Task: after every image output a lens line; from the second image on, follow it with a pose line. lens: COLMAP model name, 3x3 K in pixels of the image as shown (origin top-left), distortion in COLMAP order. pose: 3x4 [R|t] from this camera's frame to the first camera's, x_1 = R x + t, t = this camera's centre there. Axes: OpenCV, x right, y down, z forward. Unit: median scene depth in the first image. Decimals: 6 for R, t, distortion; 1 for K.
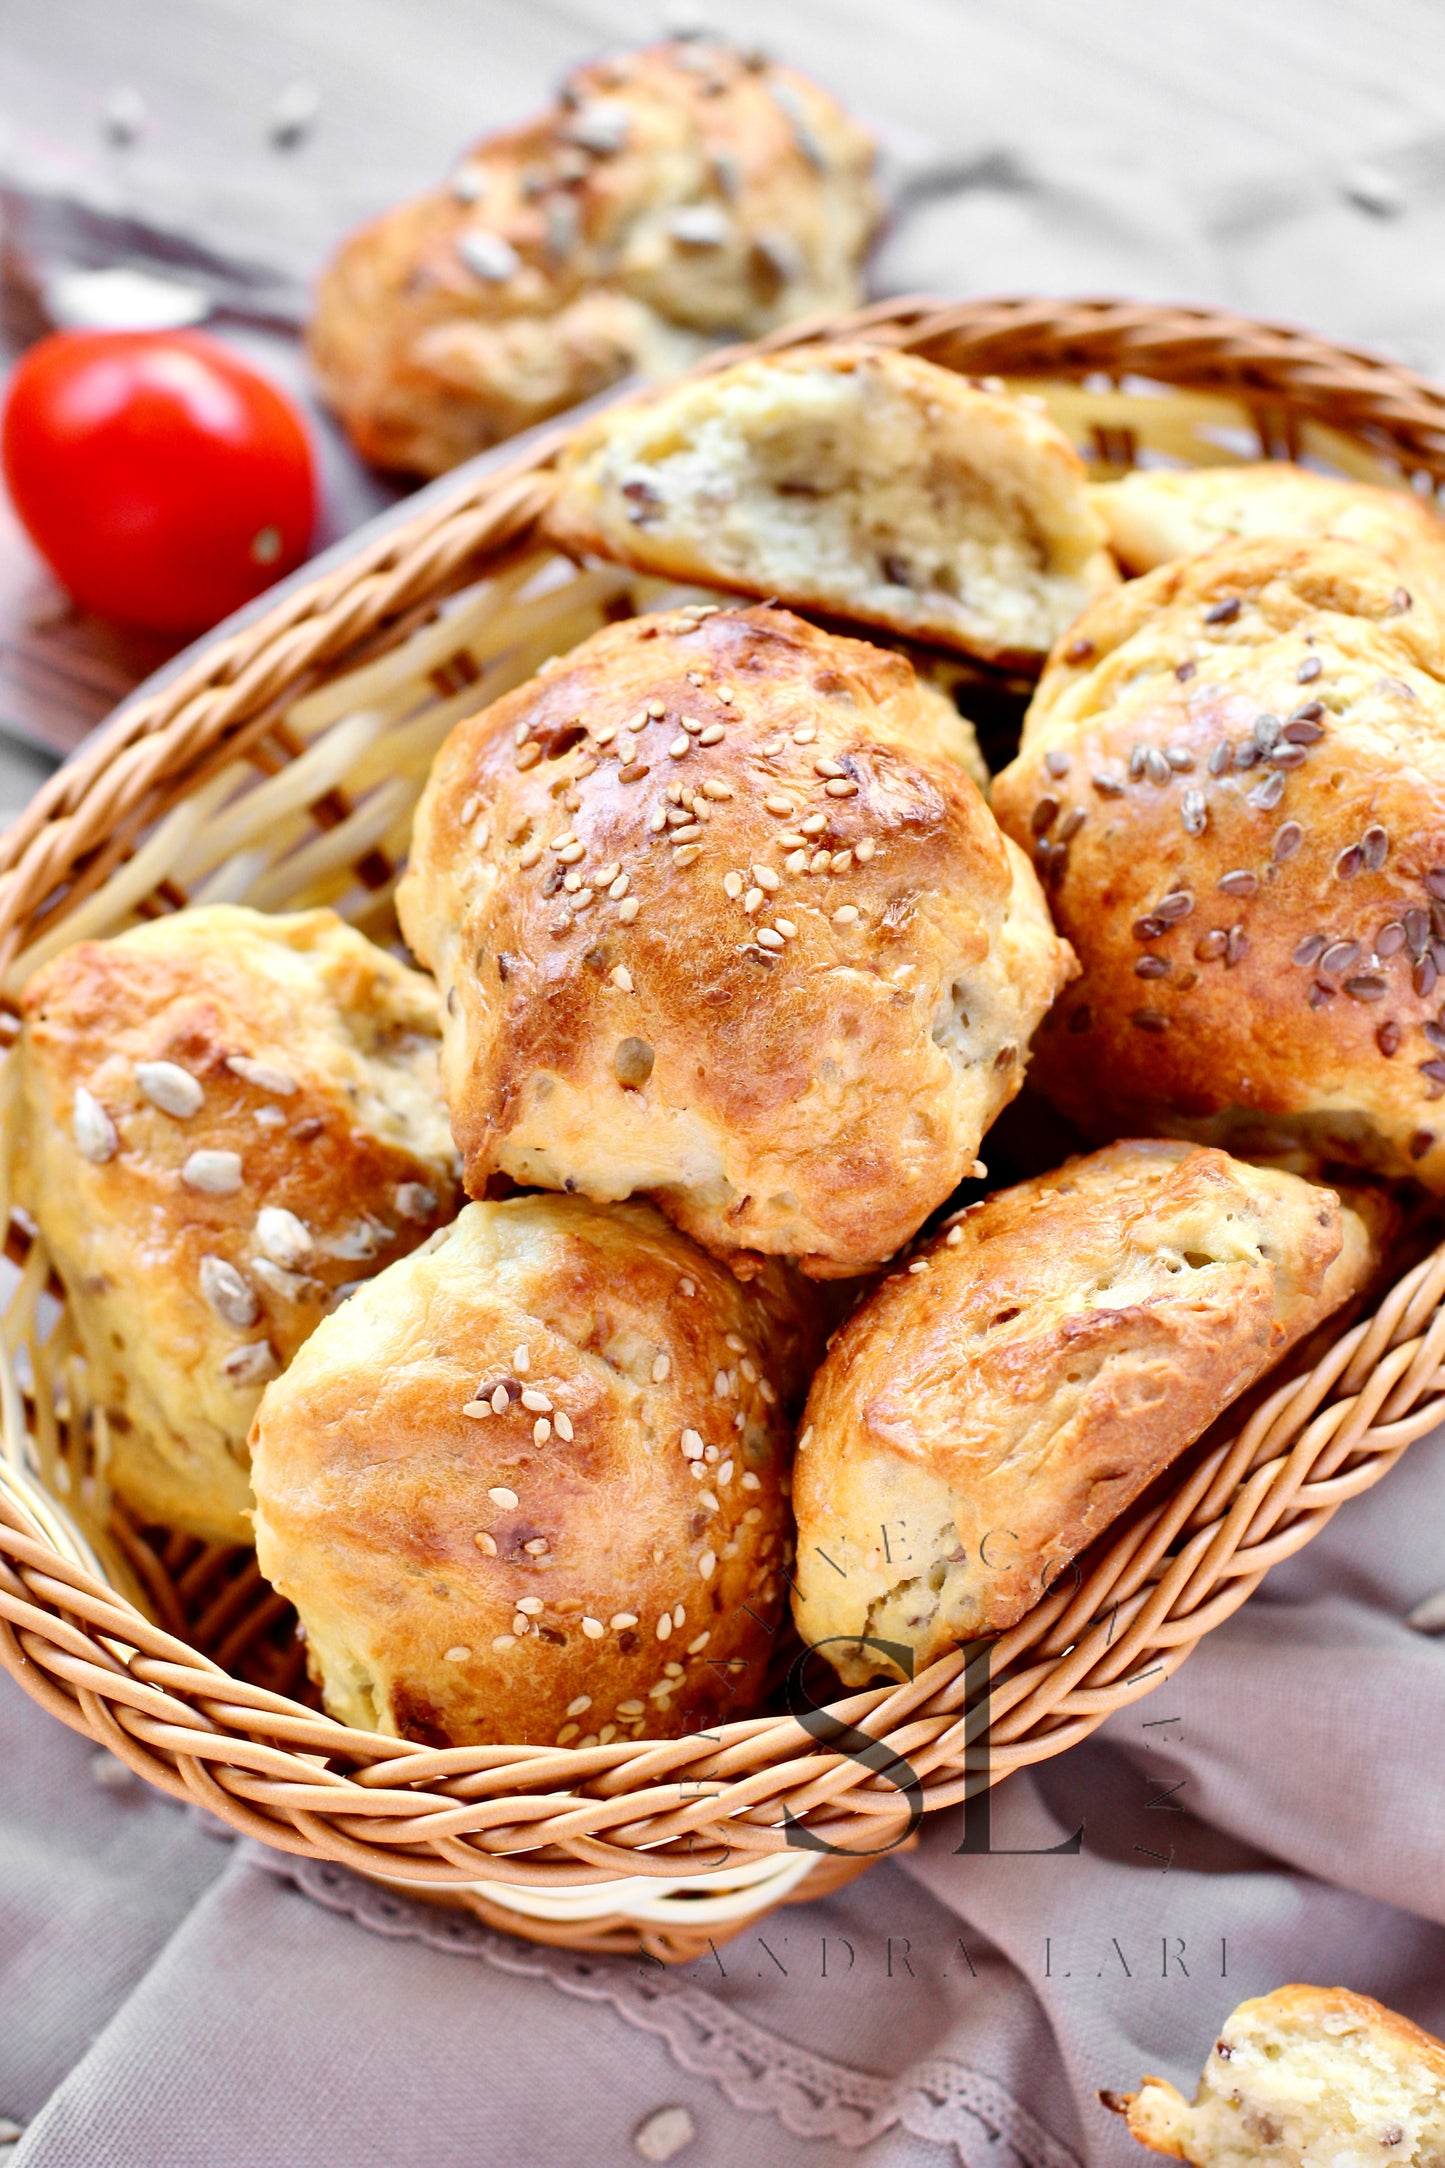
lens RADIAL K [[5401.8, 0, 722.5], [0, 5401.8, 1084.0], [0, 0, 1]] dist [-0.196721, 0.197618]
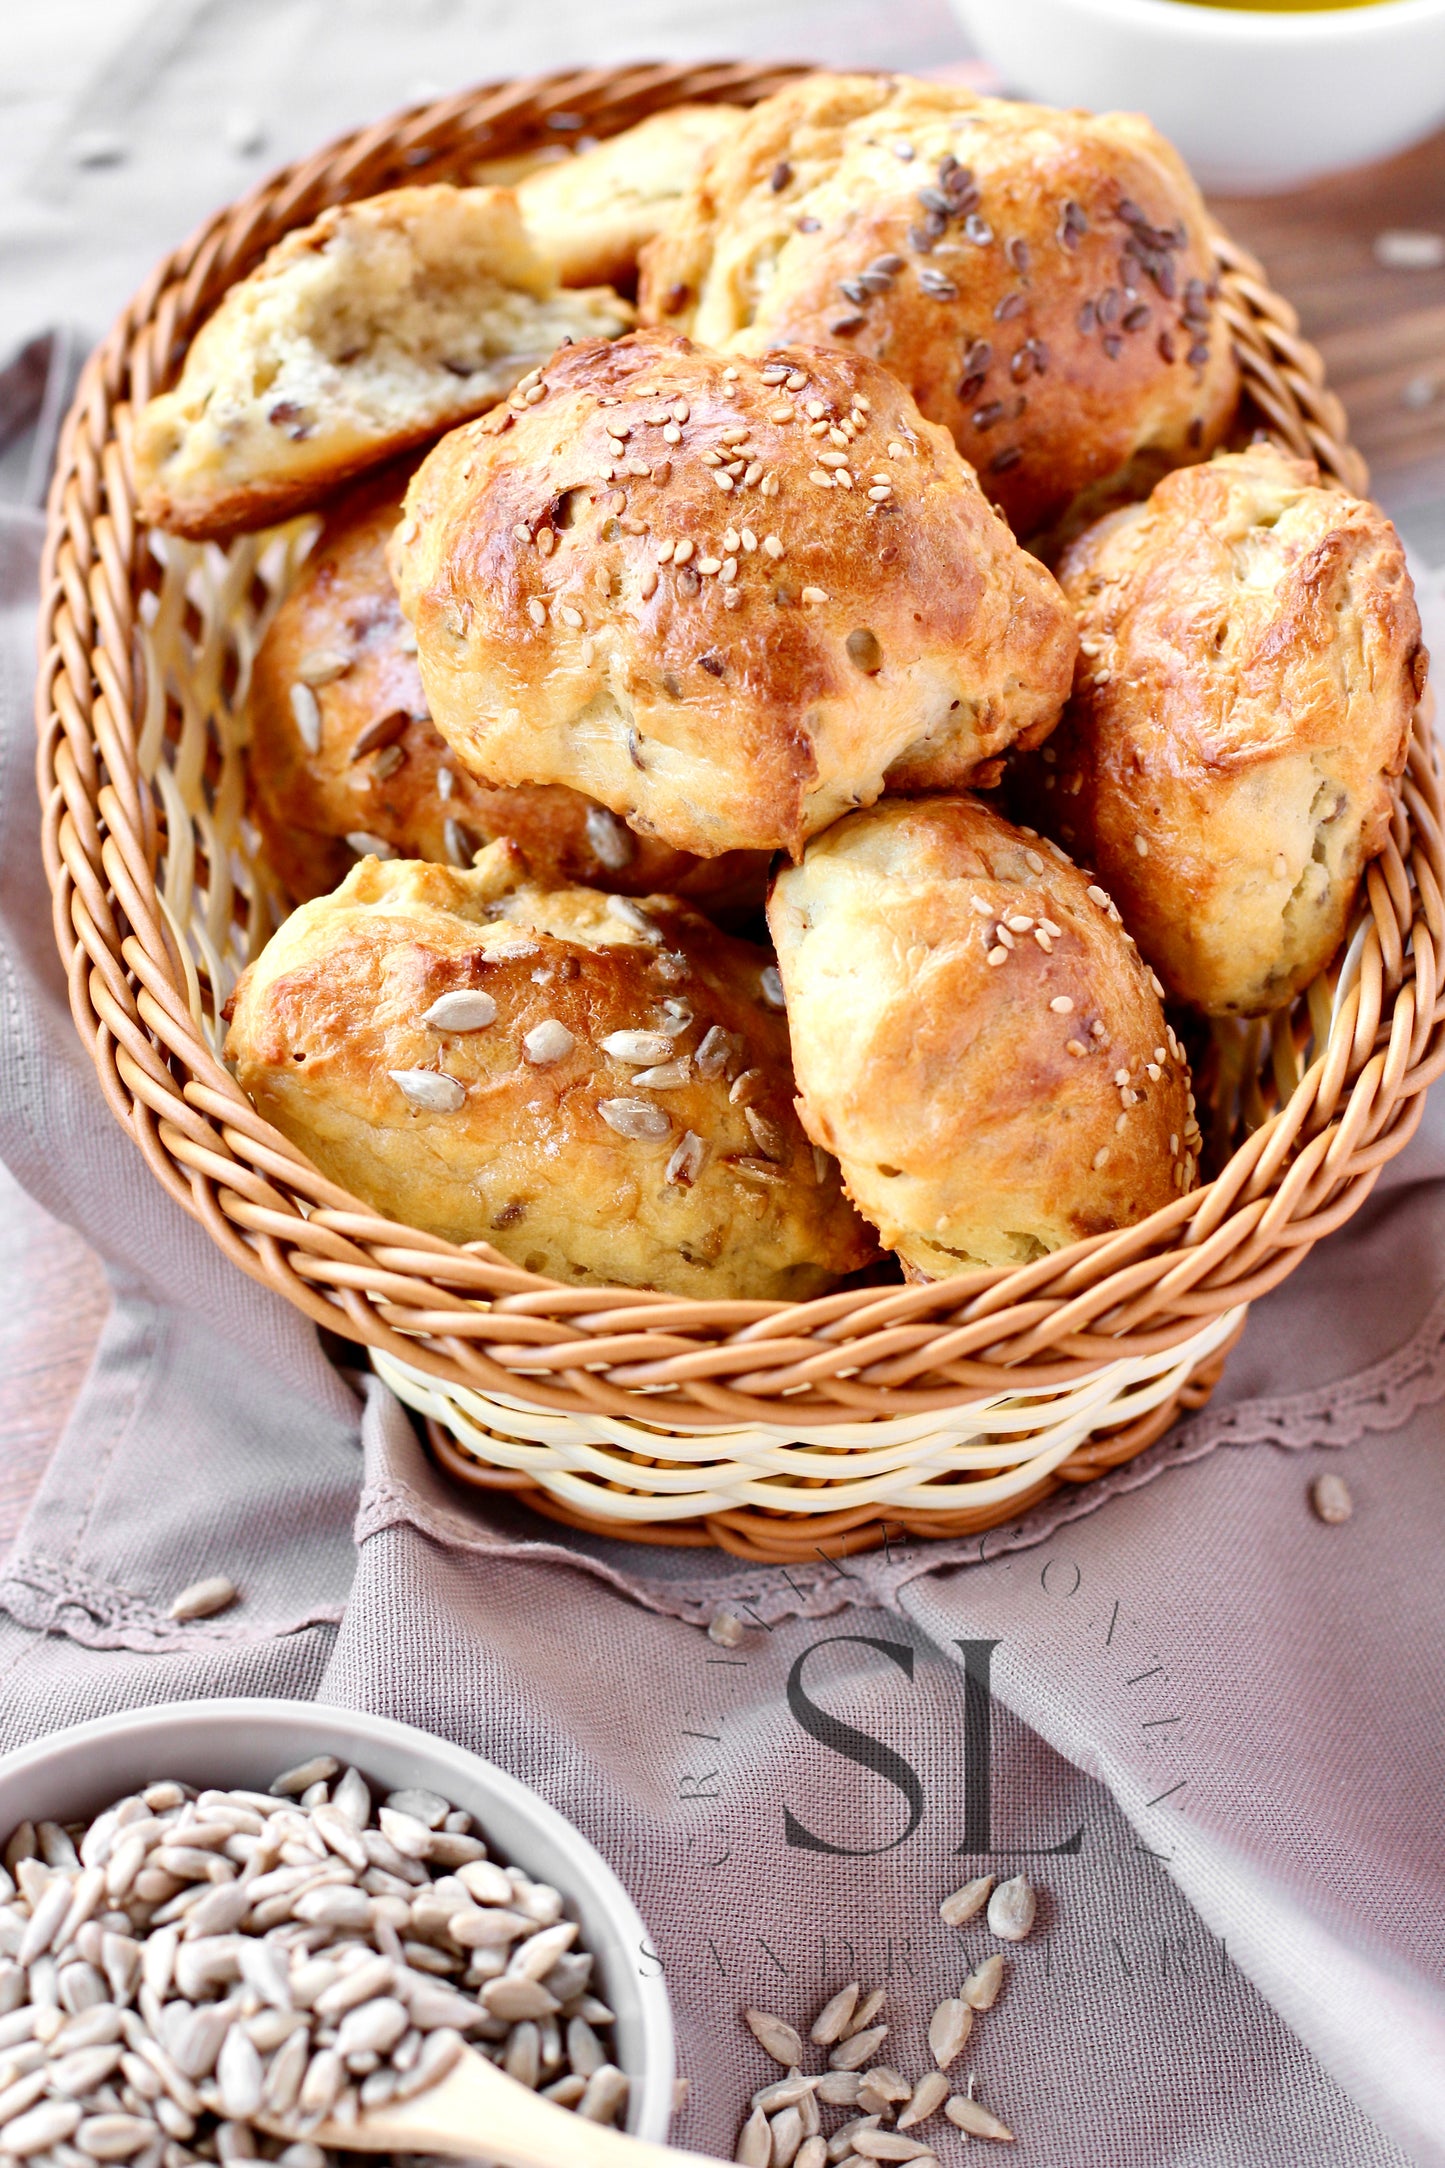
lens RADIAL K [[5401.8, 0, 722.5], [0, 5401.8, 1084.0], [0, 0, 1]] dist [-0.196721, 0.197618]
pose [[0.621813, -0.575481, 0.531197, -0.650450], [0.632145, 0.769206, 0.093350, -0.055450], [-0.462321, 0.277747, 0.842090, 0.100253]]
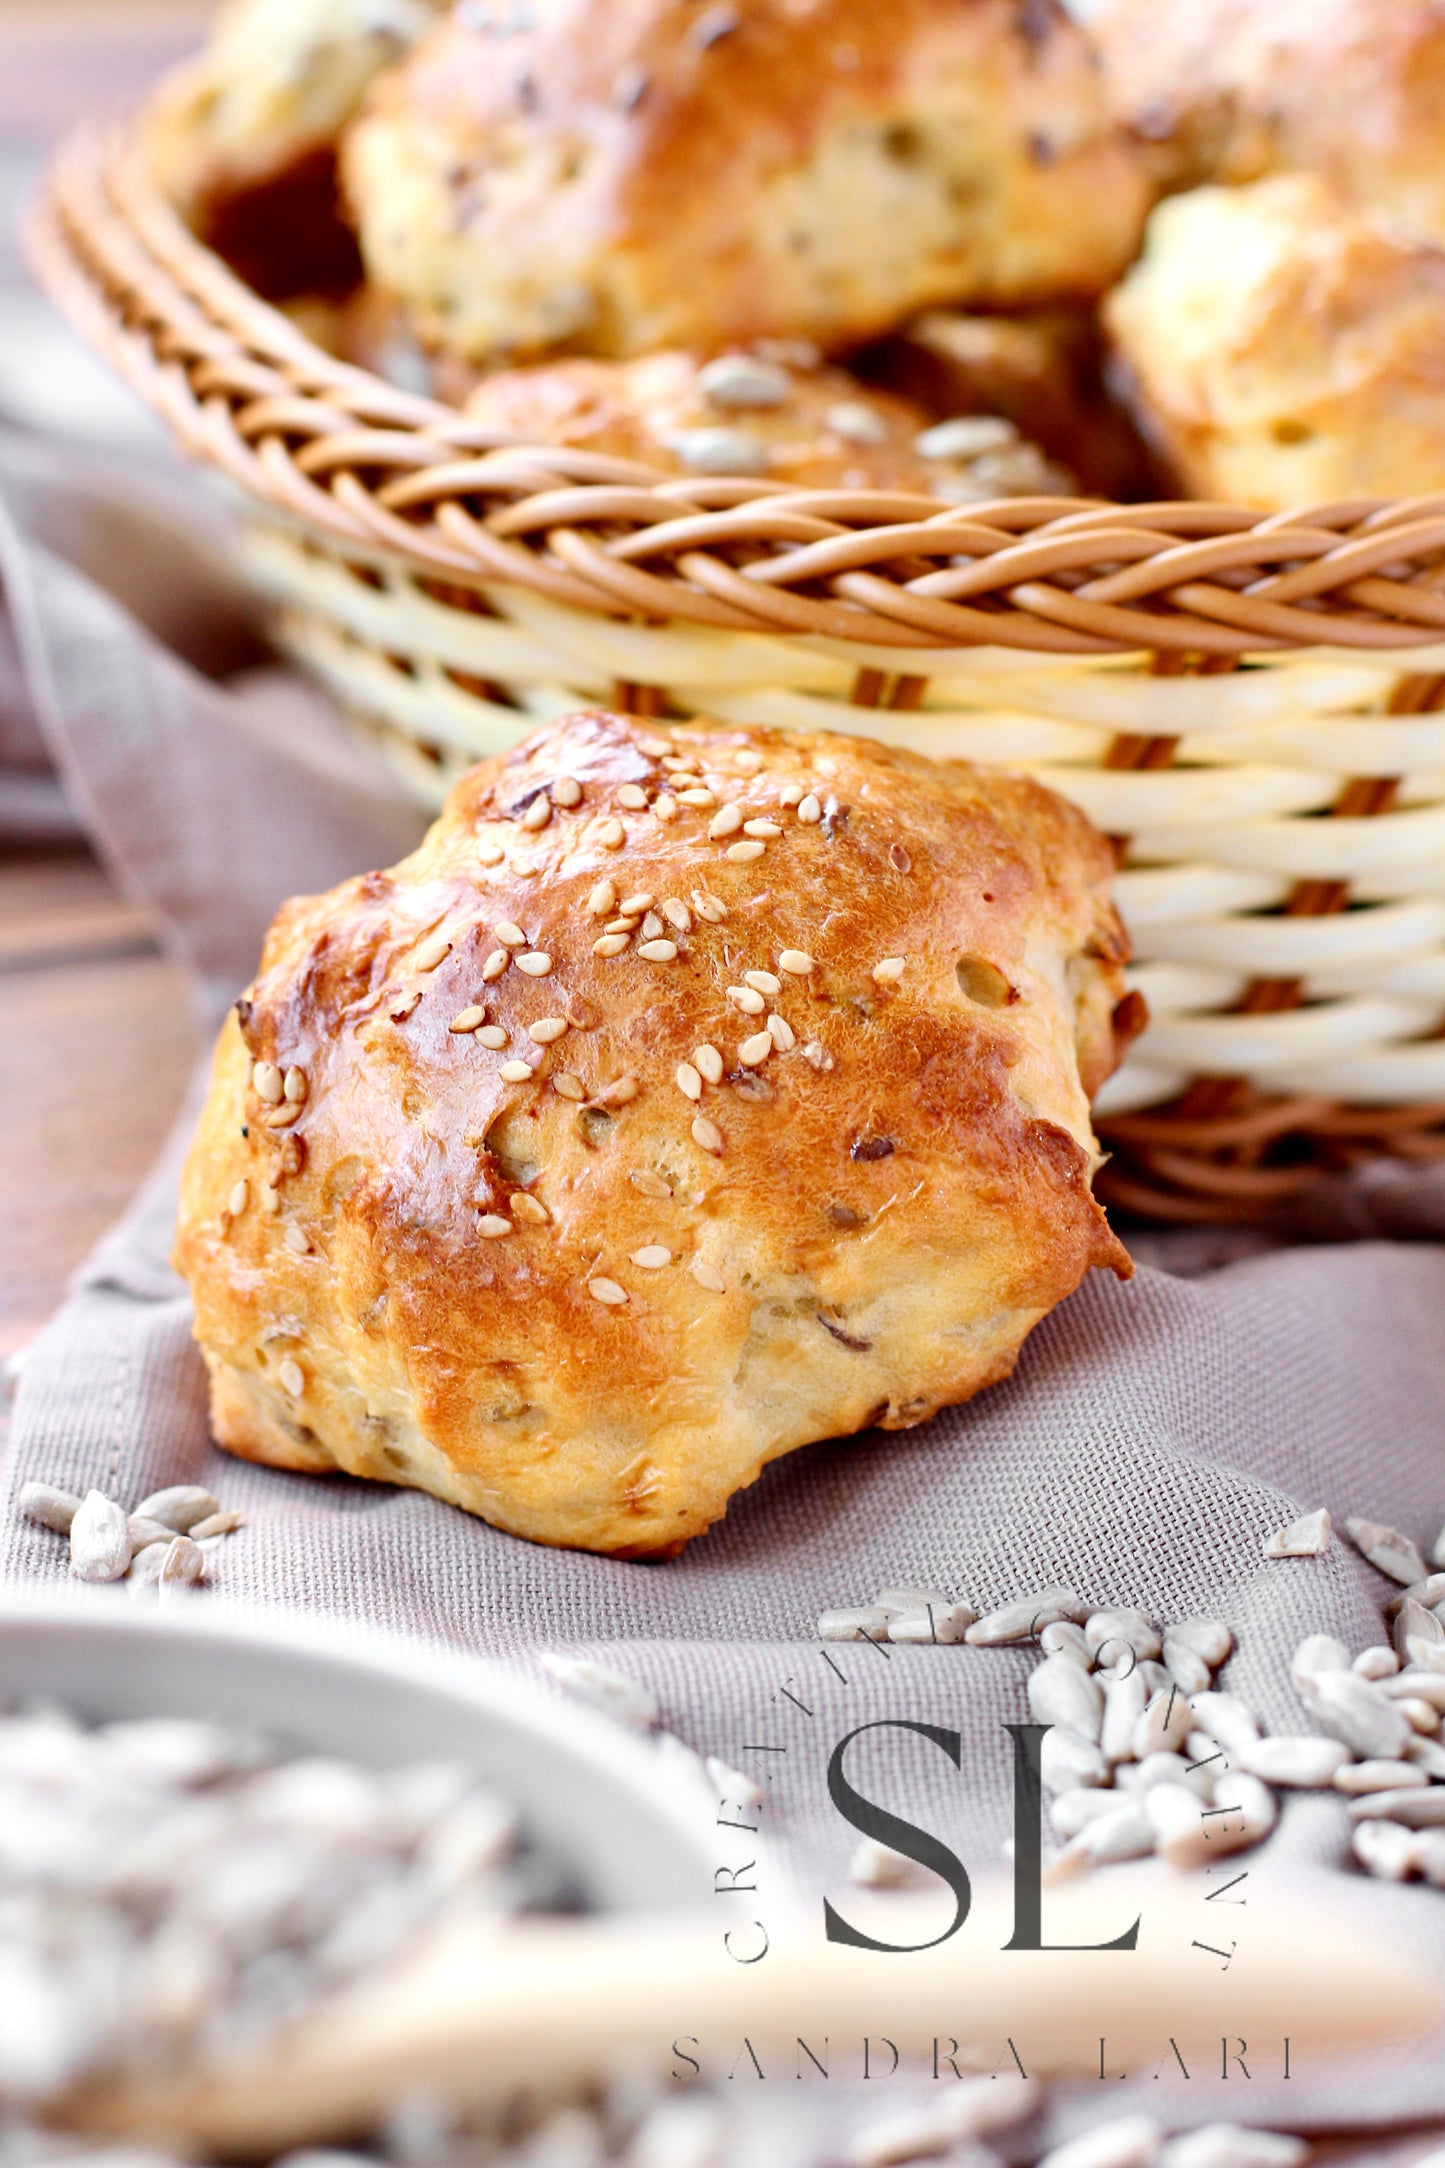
lens RADIAL K [[5401.8, 0, 722.5], [0, 5401.8, 1084.0], [0, 0, 1]] dist [-0.196721, 0.197618]
pose [[-0.176833, -0.728906, 0.661382, -0.497678], [0.918009, 0.120189, 0.377908, -0.307329], [-0.354950, 0.673981, 0.647889, 0.516549]]
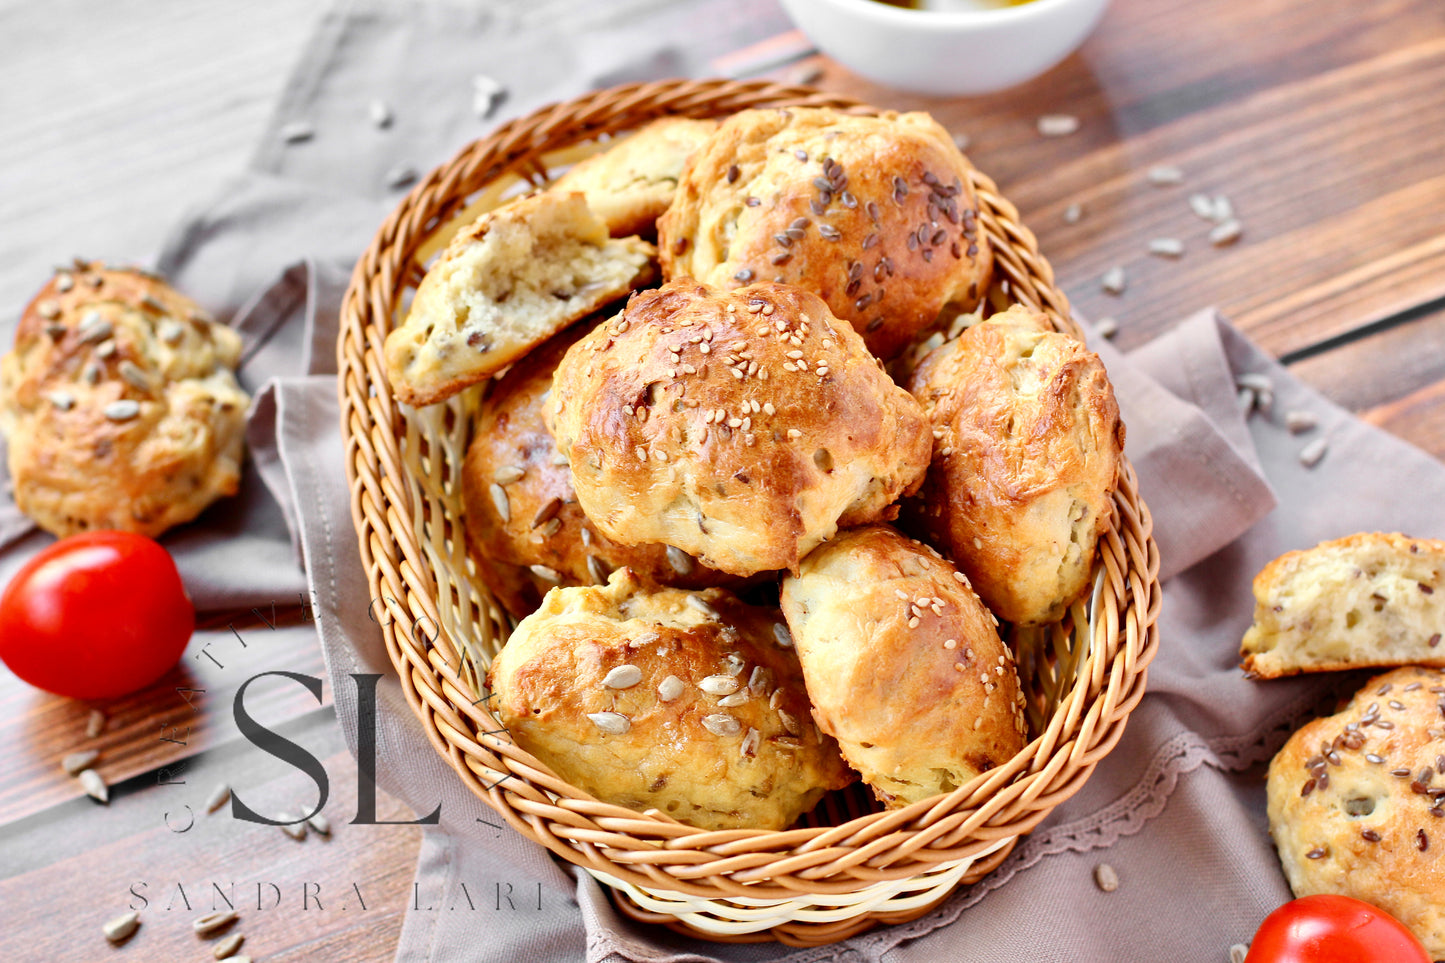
lens RADIAL K [[3561.3, 0, 722.5], [0, 3561.3, 481.5], [0, 0, 1]] dist [-0.189427, -0.011829]
pose [[0.530755, -0.643775, 0.551228, -0.751714], [0.695751, 0.702365, 0.150378, -0.218058], [-0.483973, 0.303704, 0.820691, -0.075804]]
